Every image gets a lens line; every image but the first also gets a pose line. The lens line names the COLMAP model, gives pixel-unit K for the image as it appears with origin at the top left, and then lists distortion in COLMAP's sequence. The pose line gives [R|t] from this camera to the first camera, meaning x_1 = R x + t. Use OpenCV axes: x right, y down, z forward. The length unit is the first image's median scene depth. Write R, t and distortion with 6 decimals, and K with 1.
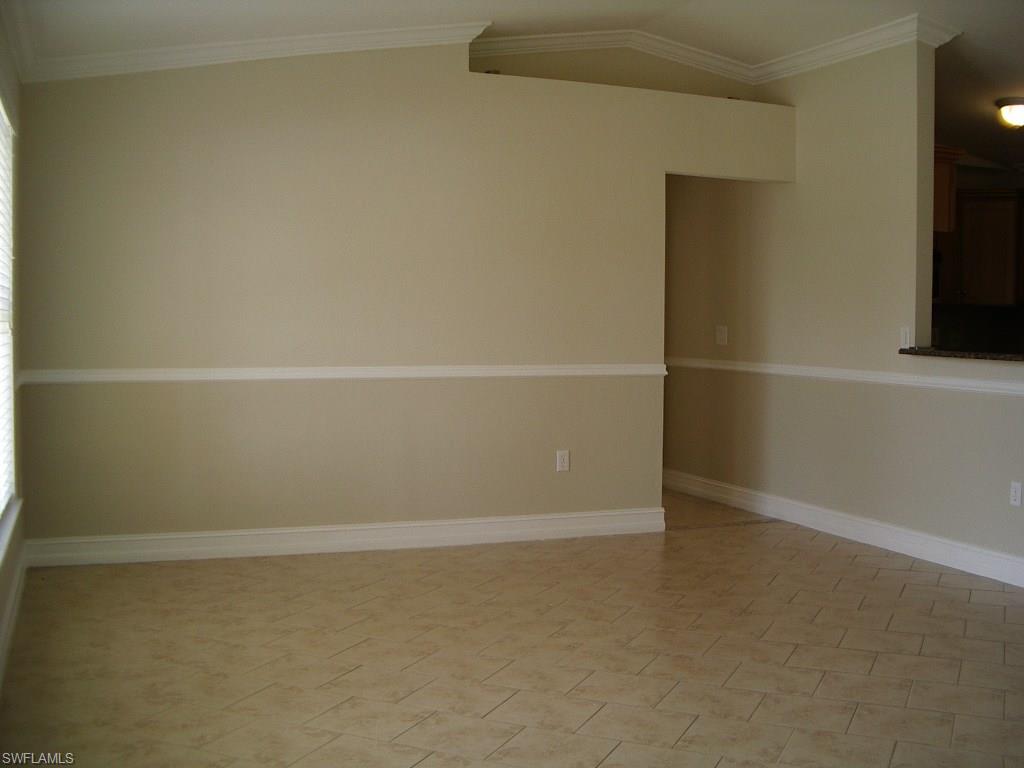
lens RADIAL K [[1136.9, 0, 510.6], [0, 1136.9, 346.8], [0, 0, 1]] dist [-0.198628, 0.011479]
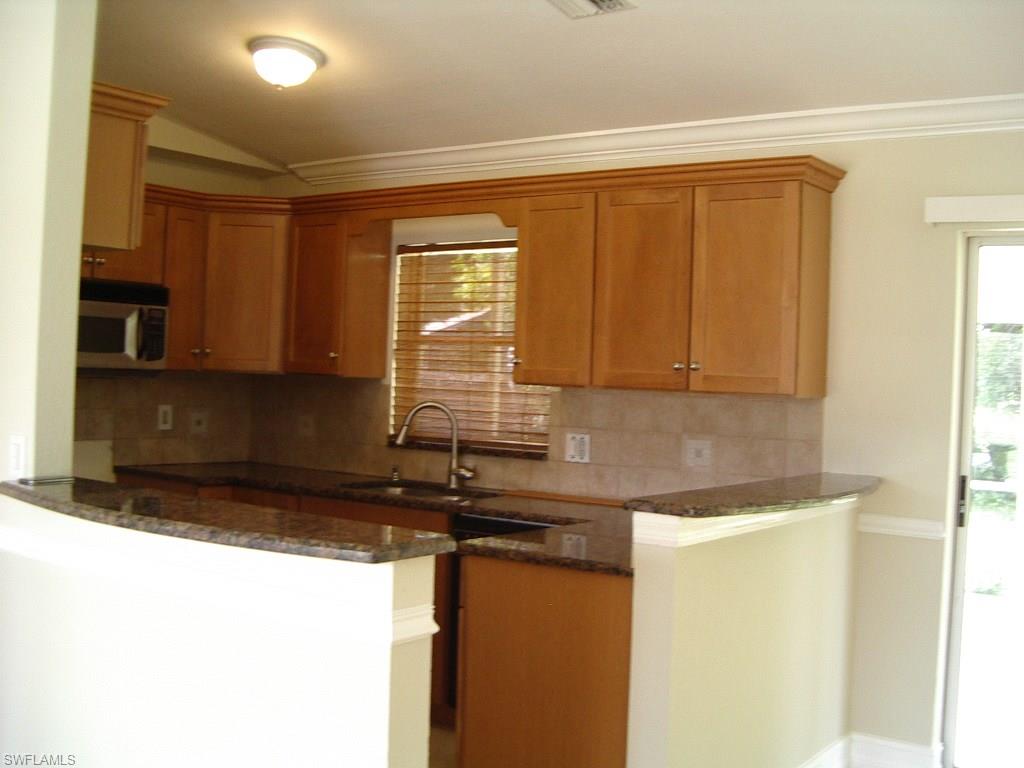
lens RADIAL K [[1219.8, 0, 514.9], [0, 1219.8, 380.1], [0, 0, 1]] dist [-0.271234, 0.262492]
pose [[0.835448, -0.001083, 0.549569, 0.231220], [0.007220, 0.999933, -0.009005, -0.033165], [-0.549522, 0.011491, 0.835400, 0.402172]]
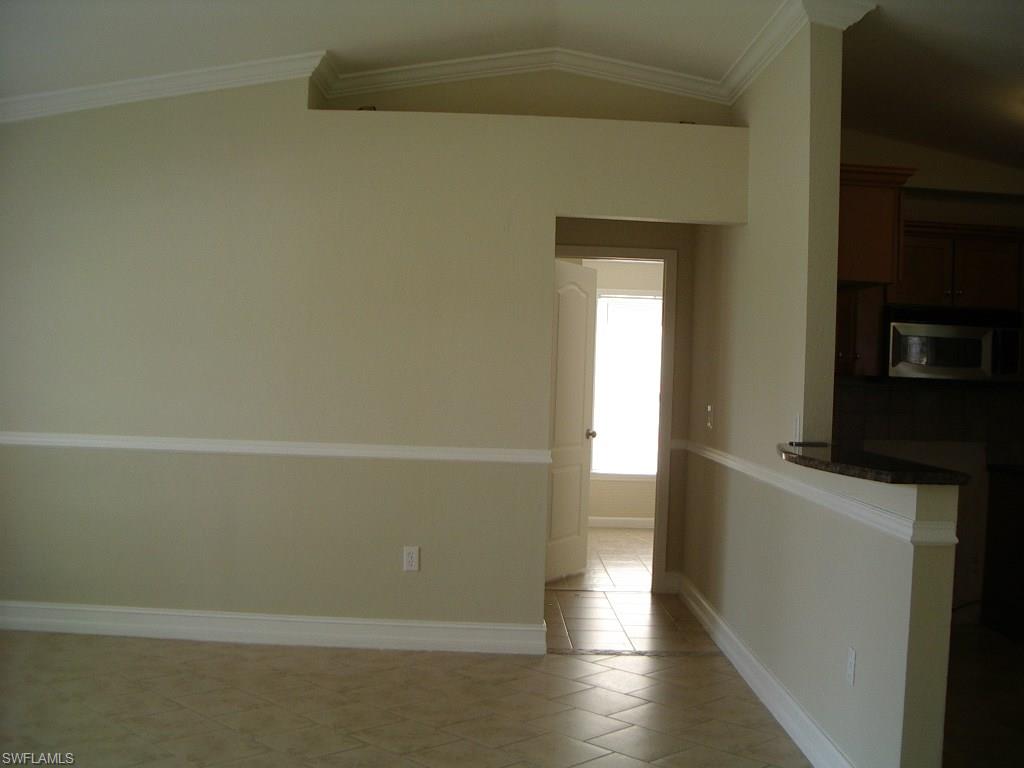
lens RADIAL K [[1219.8, 0, 514.9], [0, 1219.8, 380.1], [0, 0, 1]] dist [-0.271234, 0.262492]
pose [[0.940039, 0.016708, -0.340657, 0.423543], [-0.031523, 0.998780, -0.038000, -0.000647], [0.339607, 0.046460, 0.939419, 0.172709]]
